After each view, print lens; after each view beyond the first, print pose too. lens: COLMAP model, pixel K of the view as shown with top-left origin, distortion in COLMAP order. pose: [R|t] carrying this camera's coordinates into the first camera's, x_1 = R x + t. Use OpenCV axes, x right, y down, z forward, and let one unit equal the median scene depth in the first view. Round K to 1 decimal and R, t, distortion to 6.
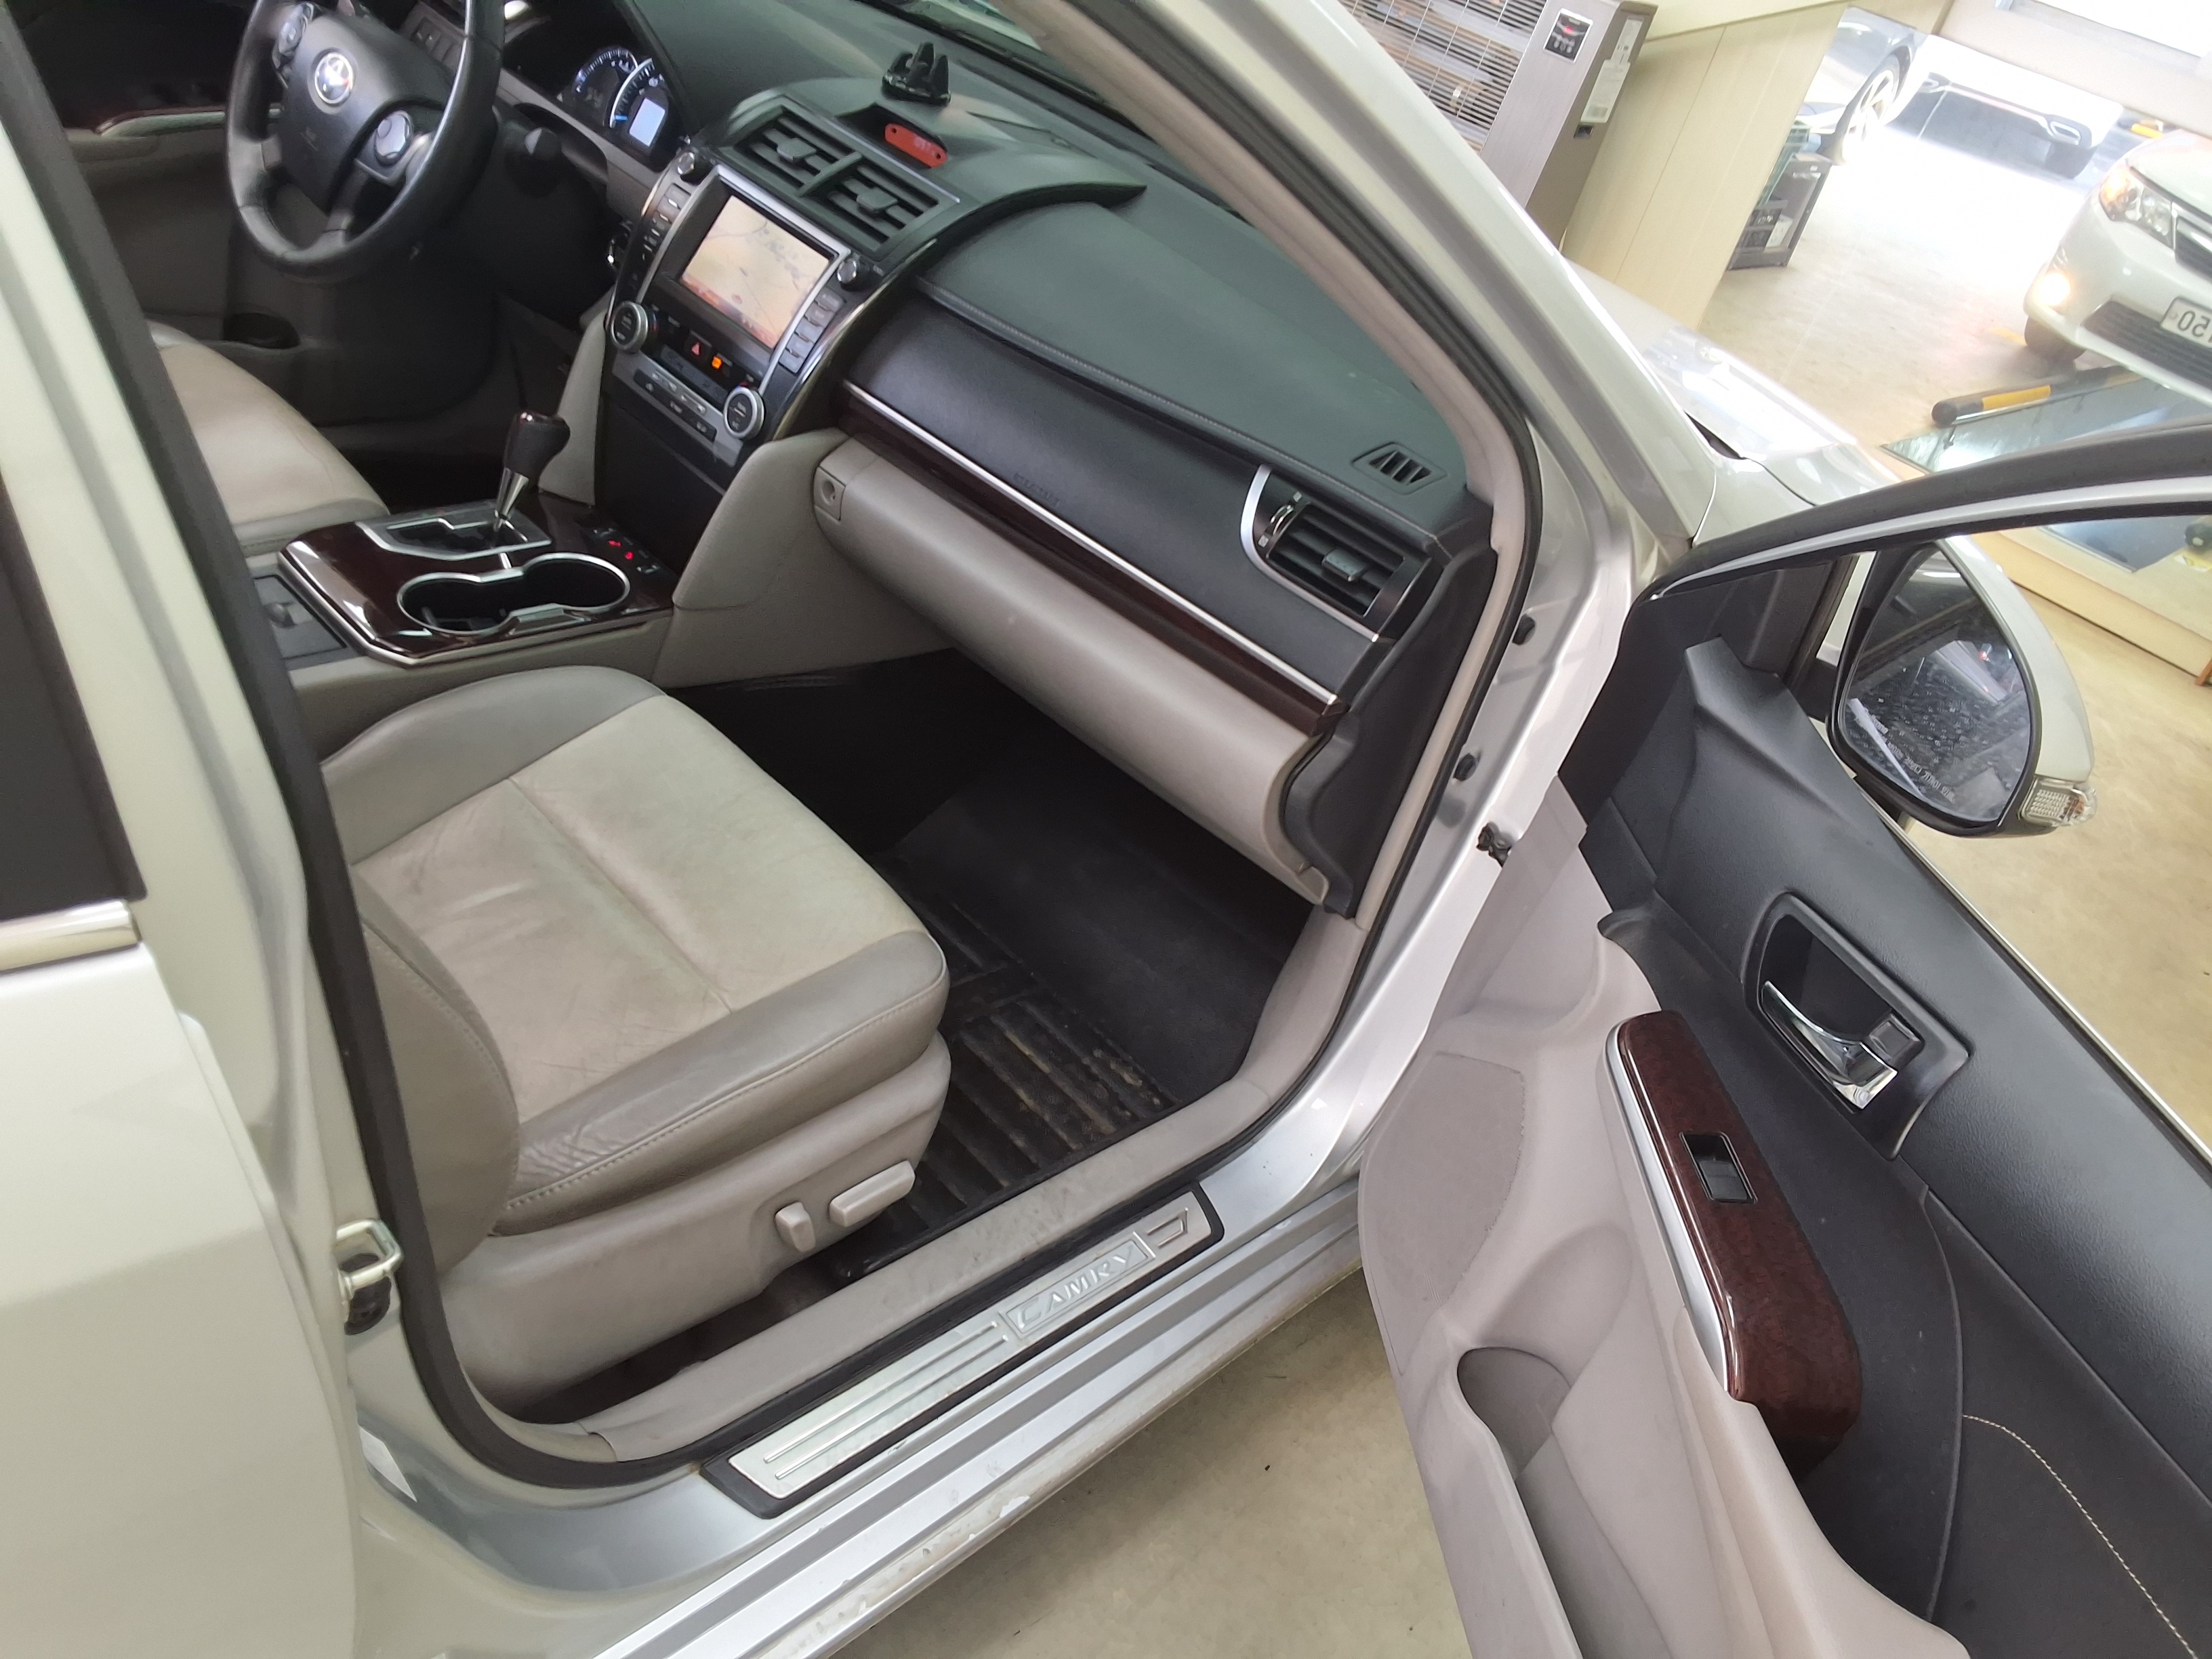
lens RADIAL K [[1776.4, 0, 1088.2], [0, 1776.4, 840.0], [0, 0, 1]] dist [0.127571, -0.187627]
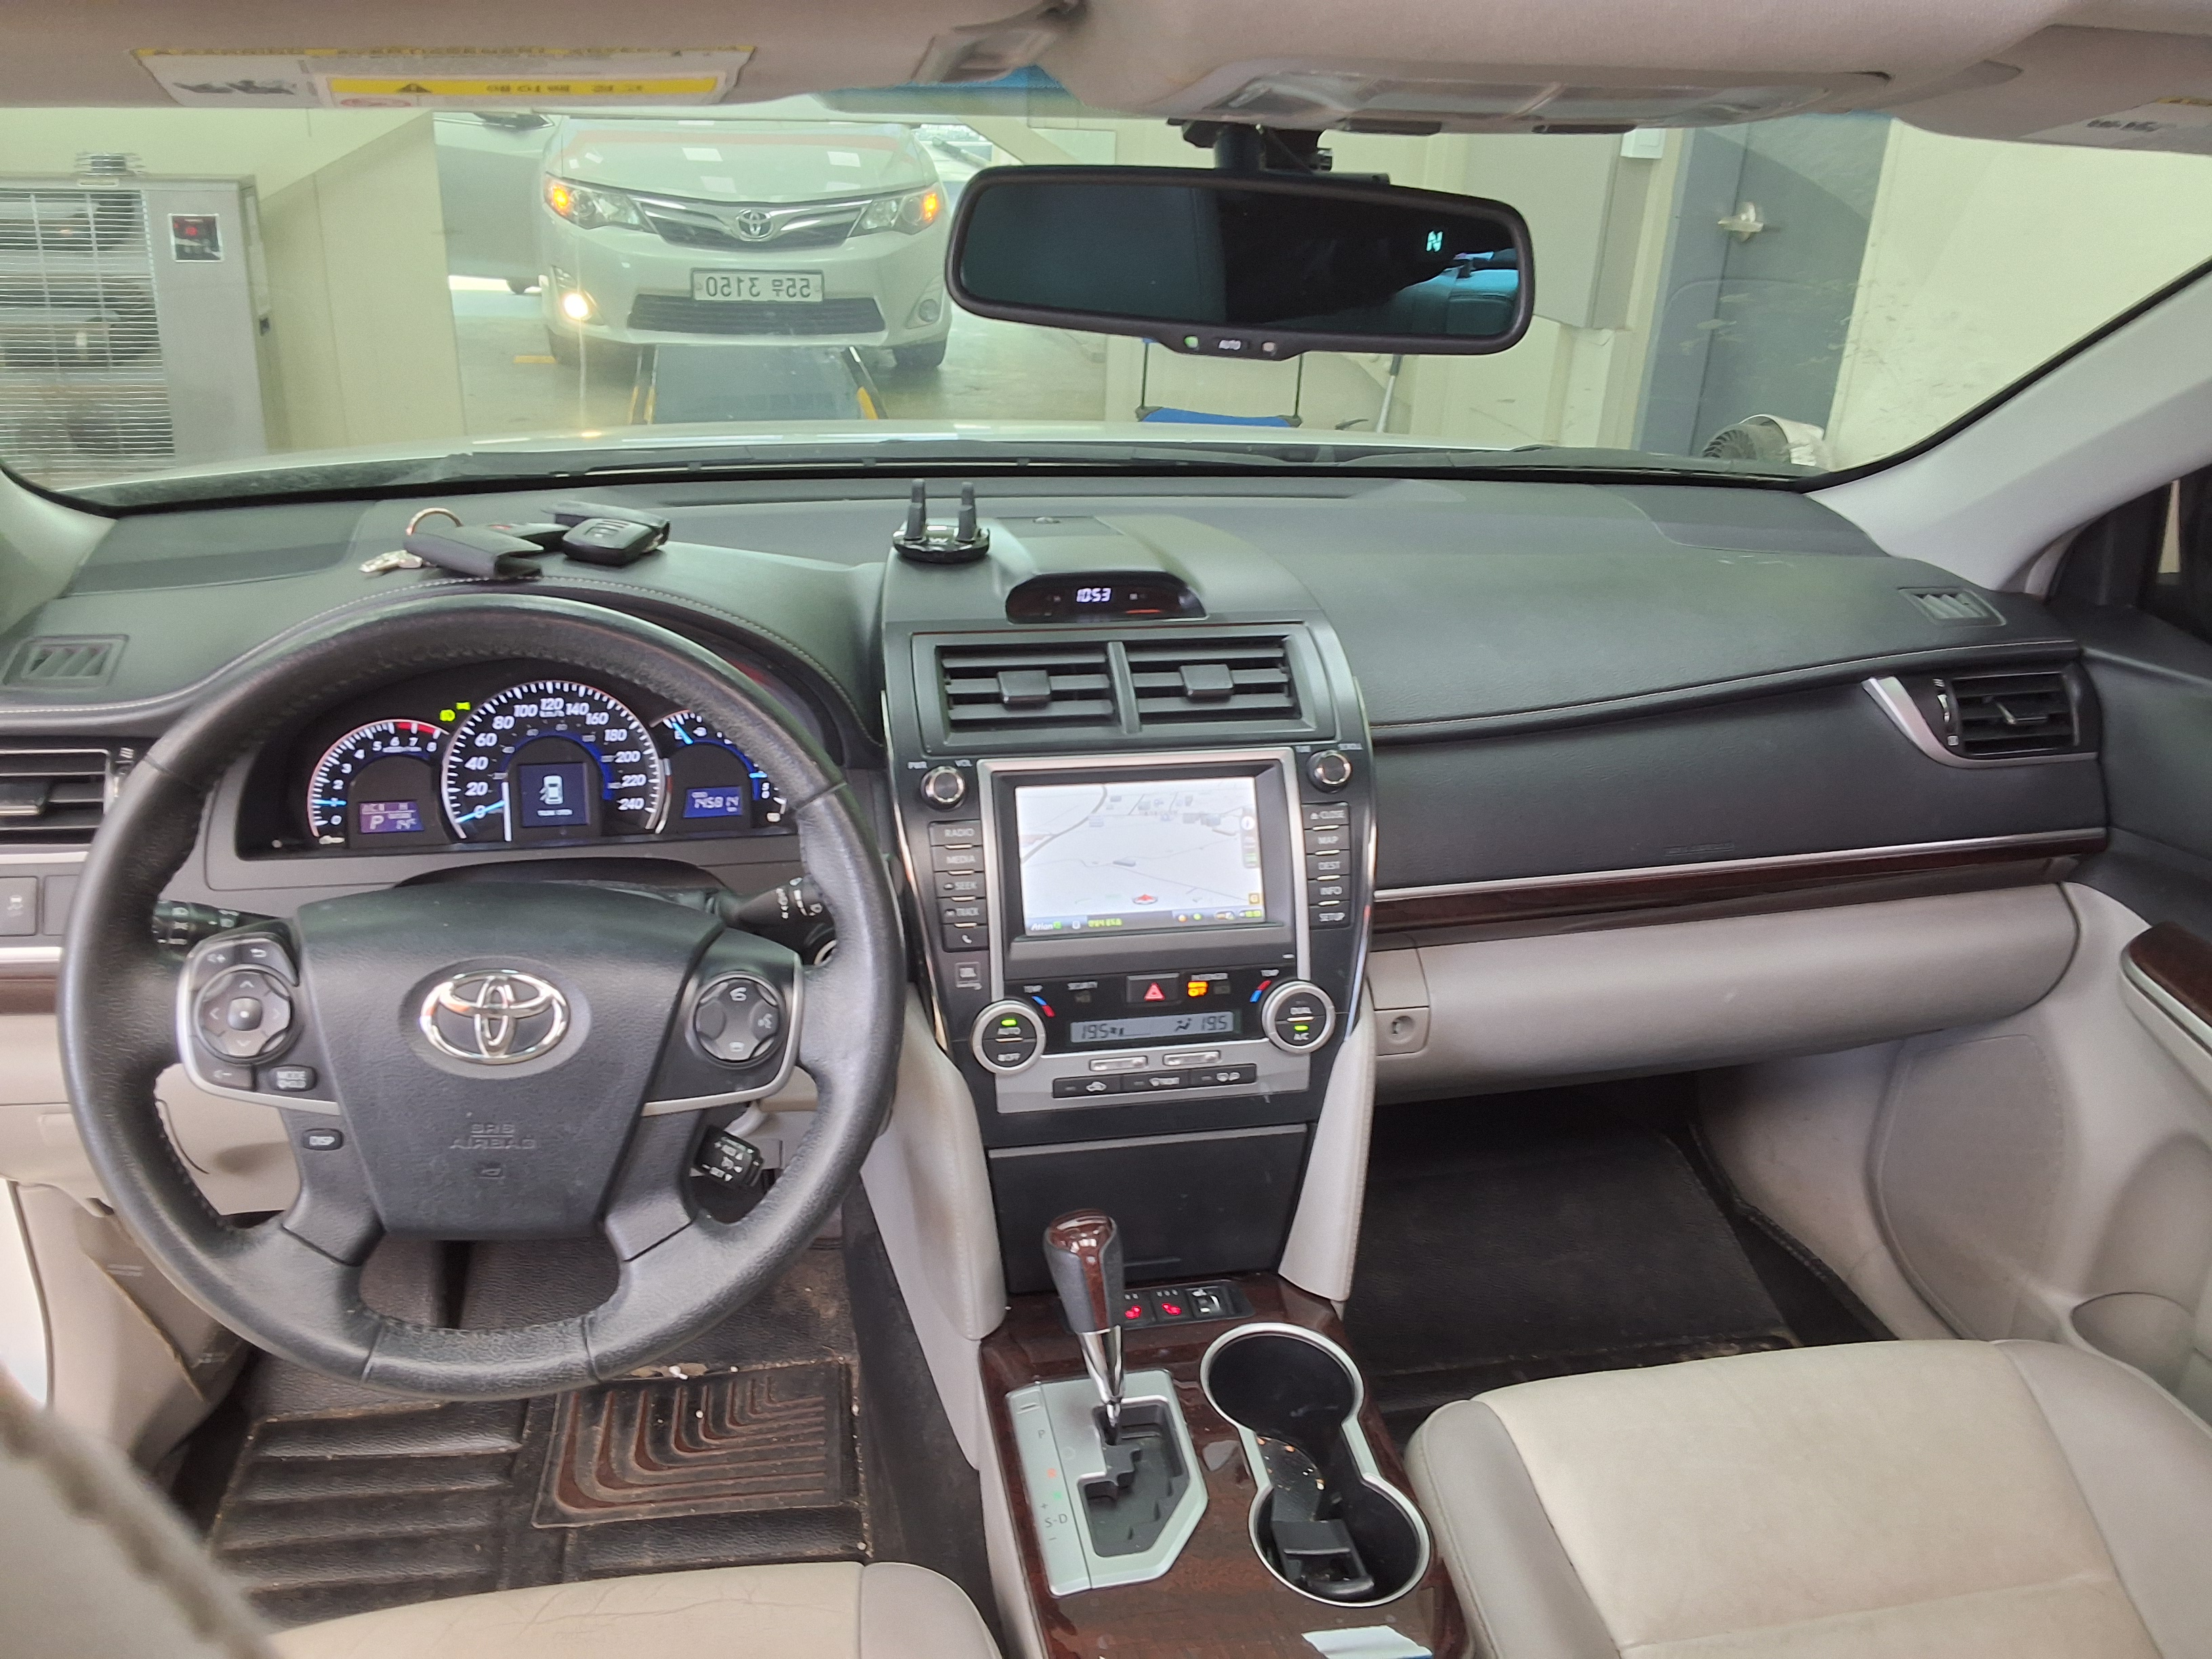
lens RADIAL K [[1757.1, 0, 1107.1], [0, 1757.1, 839.4], [0, 0, 1]] dist [0.096729, -0.125693]
pose [[0.529114, -0.549388, 0.646693, -0.625829], [0.559649, 0.798799, 0.220711, -0.477145], [-0.637833, 0.245140, 0.730120, 0.519089]]
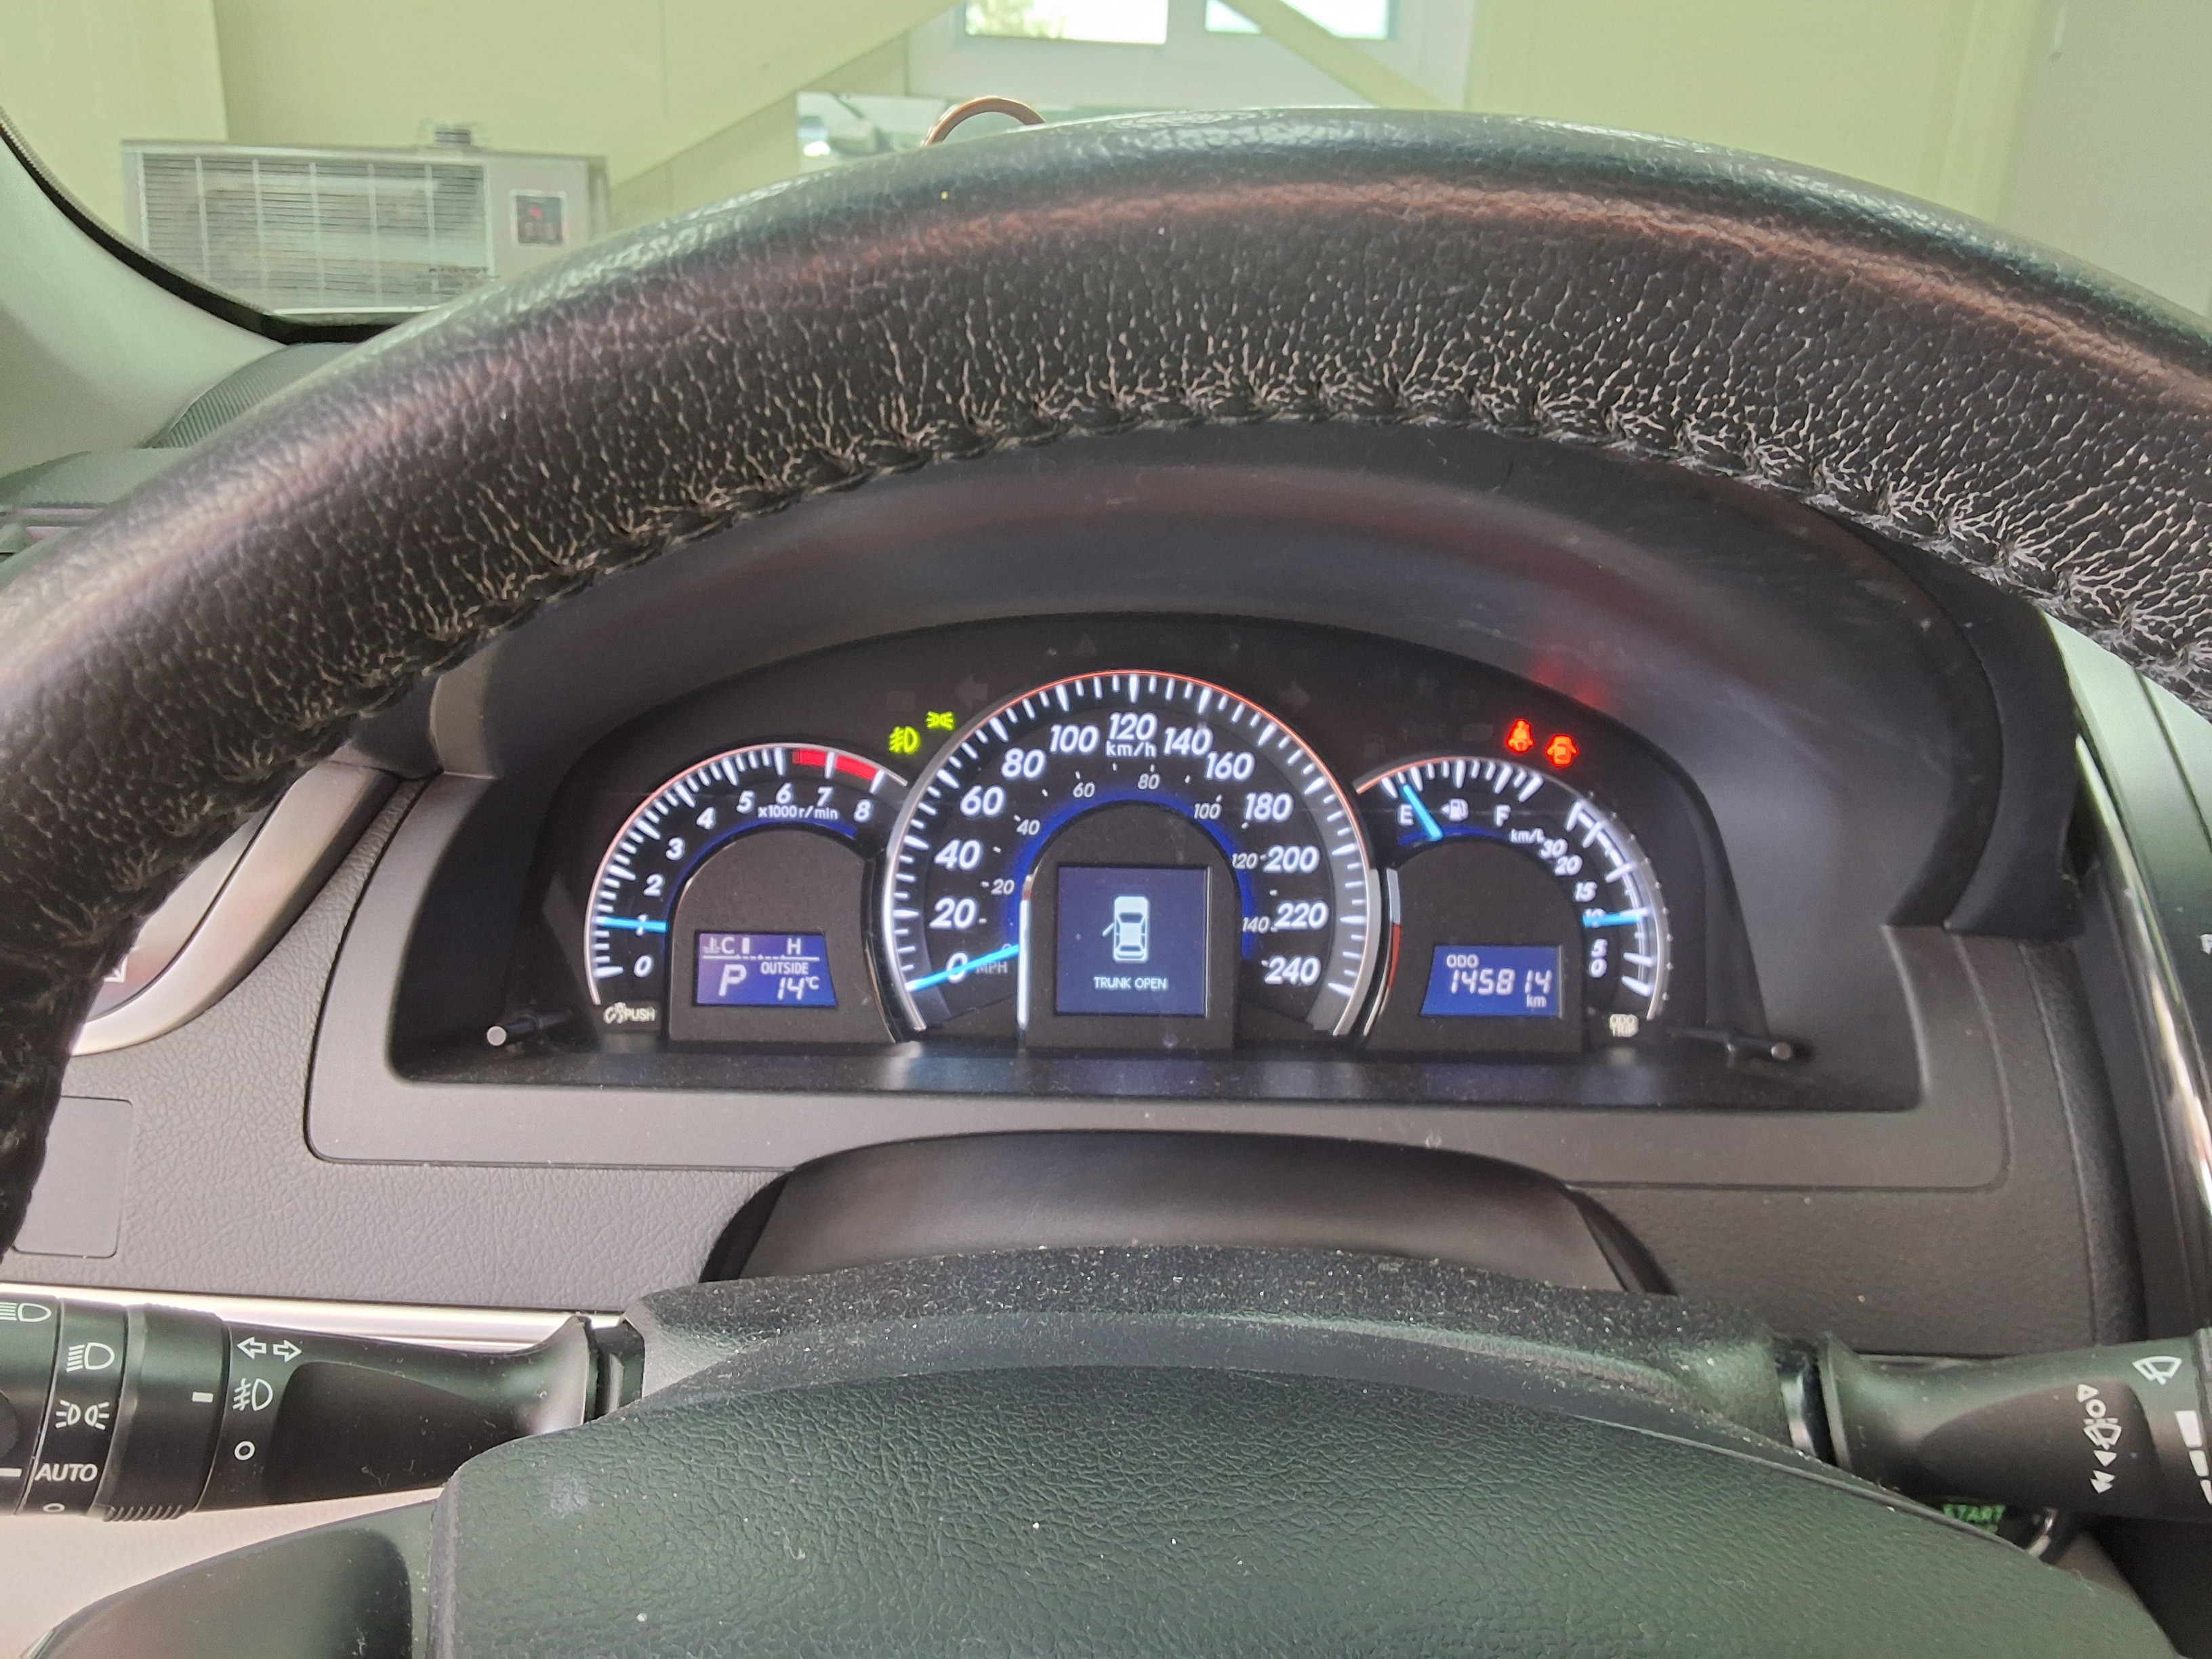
lens RADIAL K [[1776.4, 0, 1088.2], [0, 1776.4, 840.0], [0, 0, 1]] dist [0.127571, -0.187627]
pose [[0.661634, -0.479673, 0.576328, -0.447422], [0.530473, 0.842657, 0.092345, -0.503917], [-0.529943, 0.244628, 0.811984, 0.921951]]
